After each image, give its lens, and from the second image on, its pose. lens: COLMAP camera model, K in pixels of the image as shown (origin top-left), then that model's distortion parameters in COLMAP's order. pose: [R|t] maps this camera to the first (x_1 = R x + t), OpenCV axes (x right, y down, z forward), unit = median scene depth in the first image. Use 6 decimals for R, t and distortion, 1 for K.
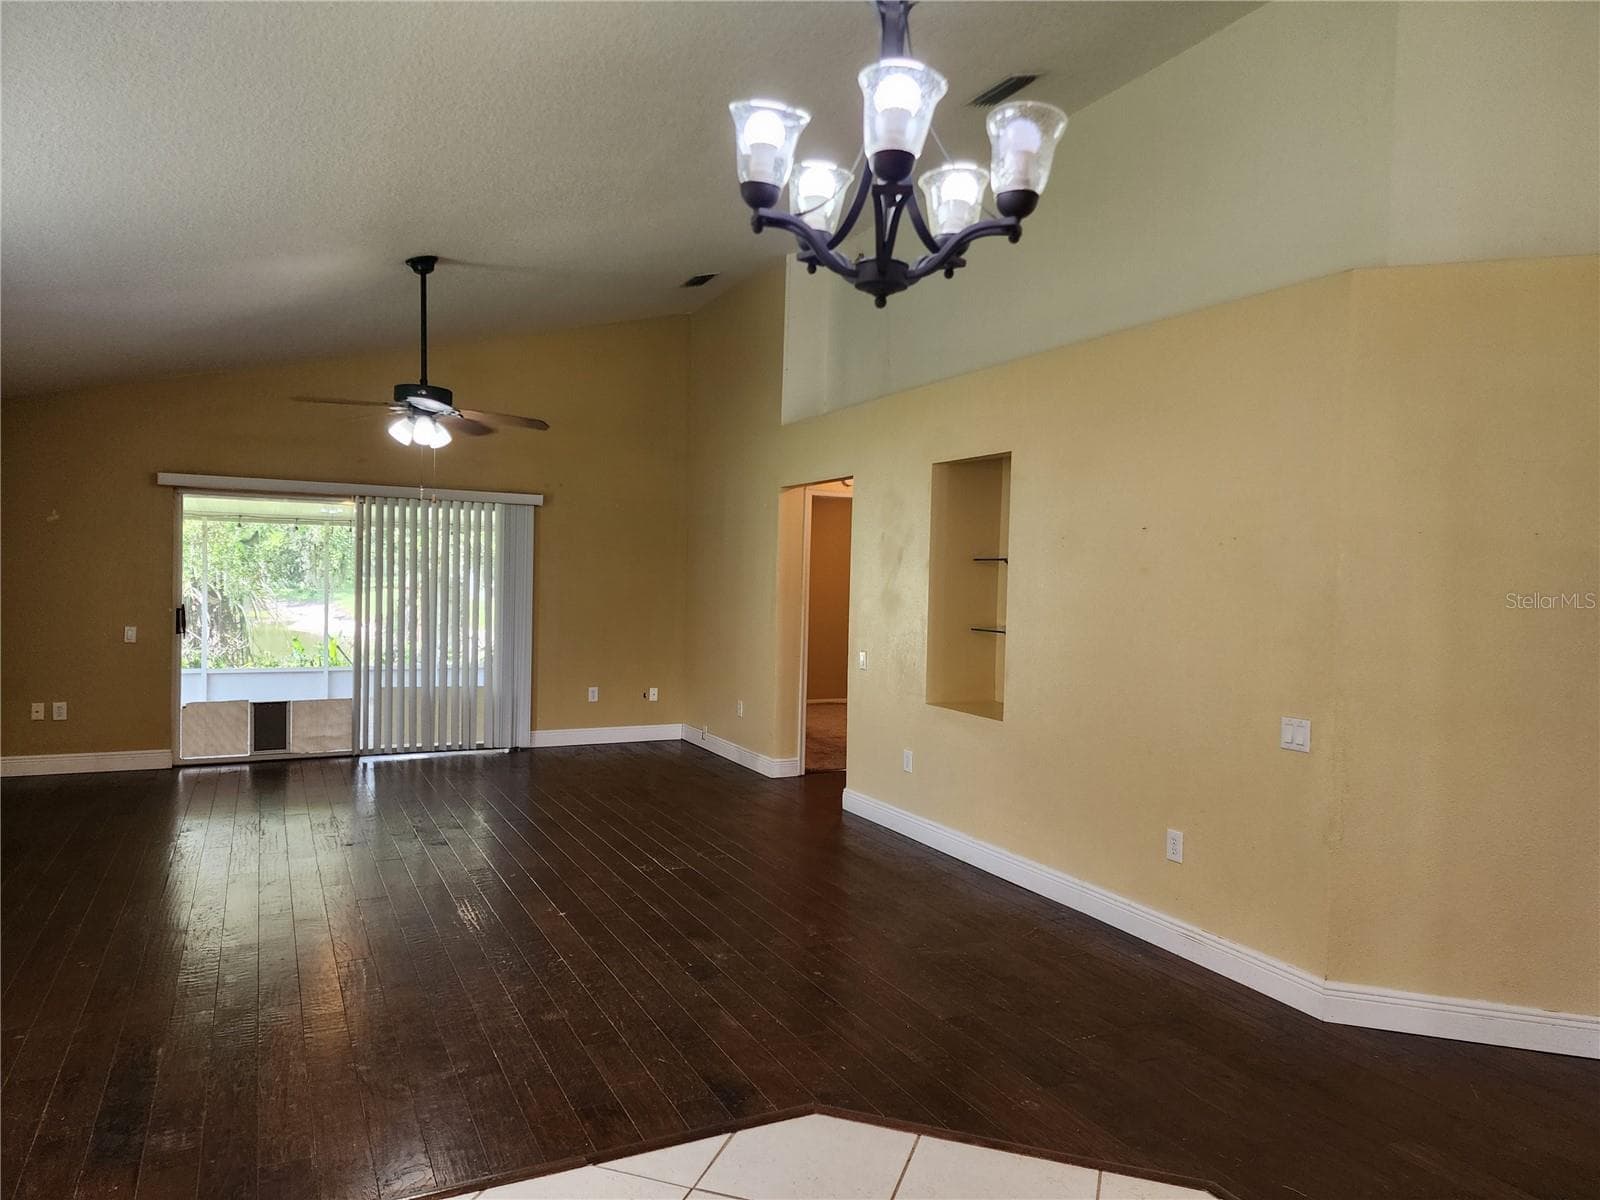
lens RADIAL K [[1043.9, 0, 801.6], [0, 1043.9, 601.5], [0, 0, 1]] dist [0.005062, -0.004890]
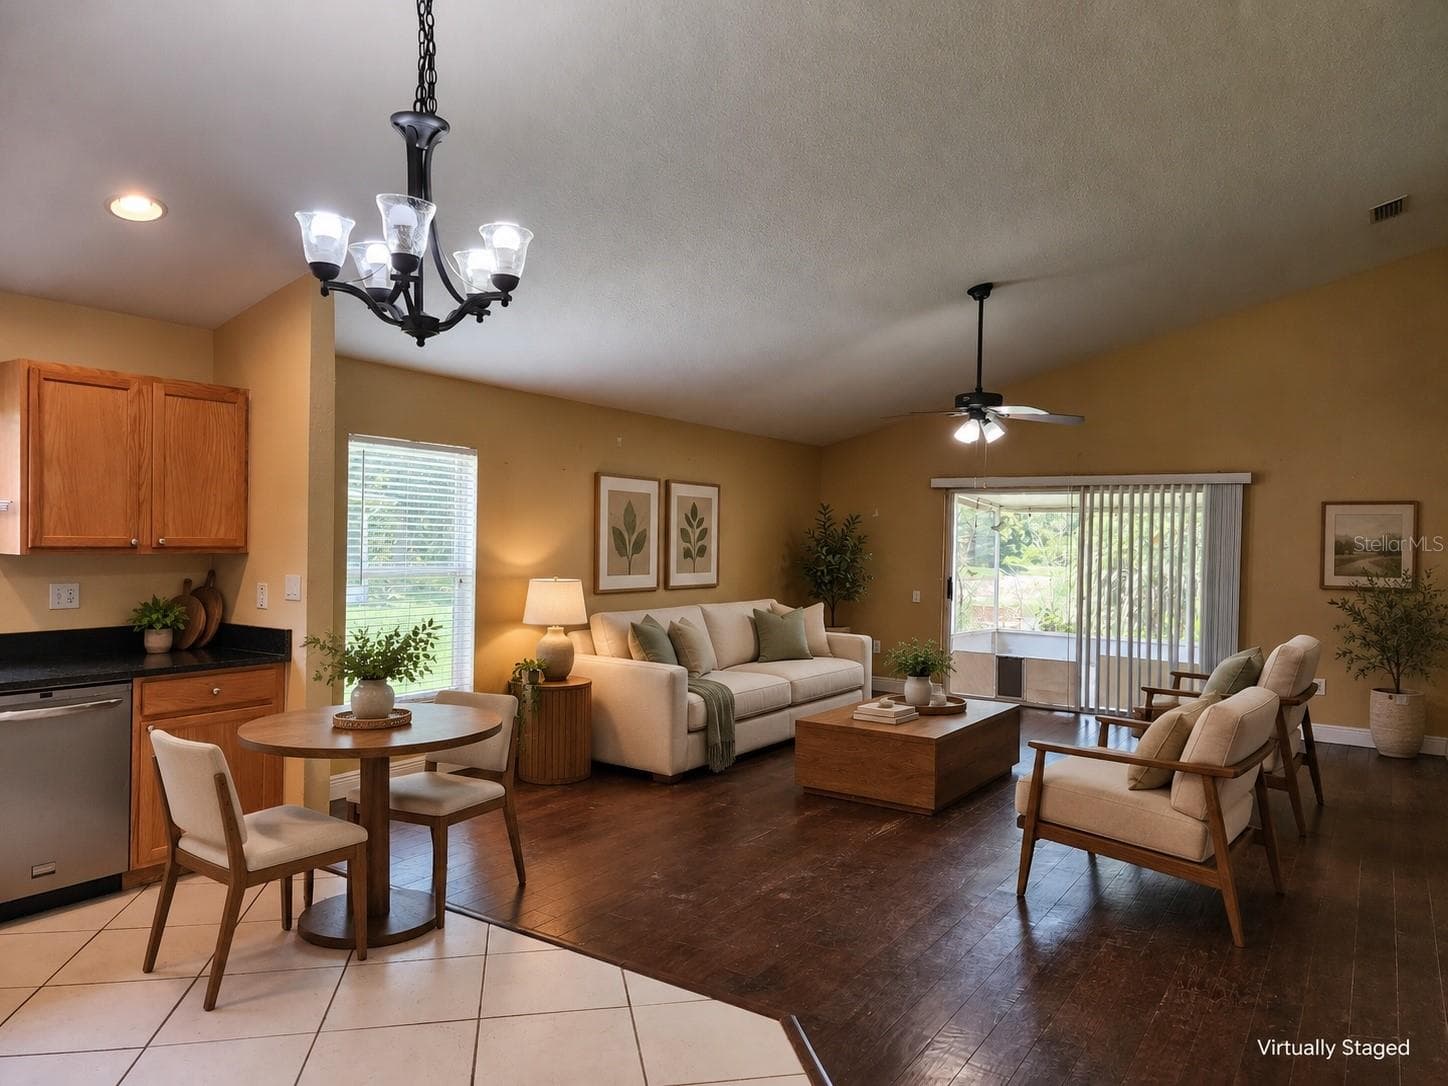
lens RADIAL K [[944.7, 0, 723.0], [0, 944.7, 553.3], [0, 0, 1]] dist [0.005062, -0.004890]
pose [[0.497387, -0.001028, -0.867528, 0.290907], [-0.028966, 0.999422, -0.017791, 0.003112], [0.867045, 0.033978, 0.497069, 0.145004]]
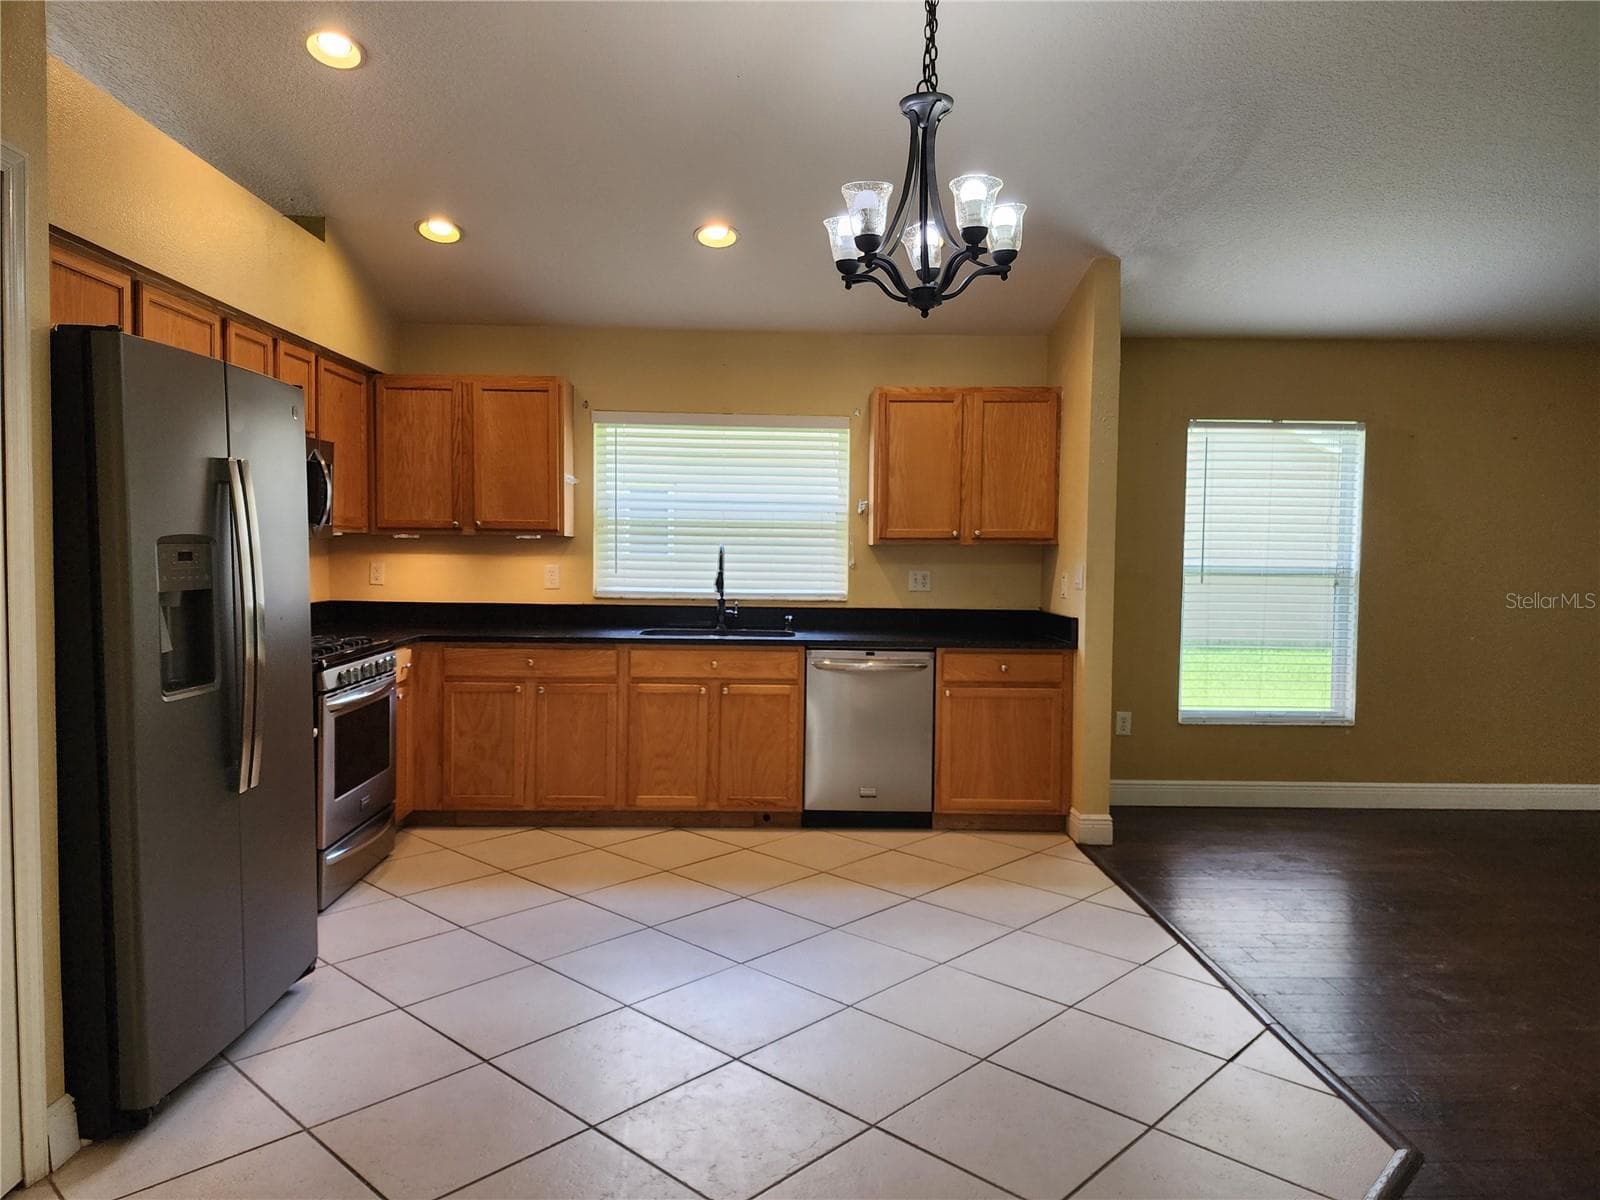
lens RADIAL K [[1043.9, 0, 802.7], [0, 1043.9, 611.1], [0, 0, 1]] dist [0.005062, -0.004890]
pose [[-0.443470, 0.024035, -0.895967, 0.316723], [-0.039987, 0.998114, 0.046567, 0.018433], [0.895397, 0.056478, -0.441673, 0.324527]]
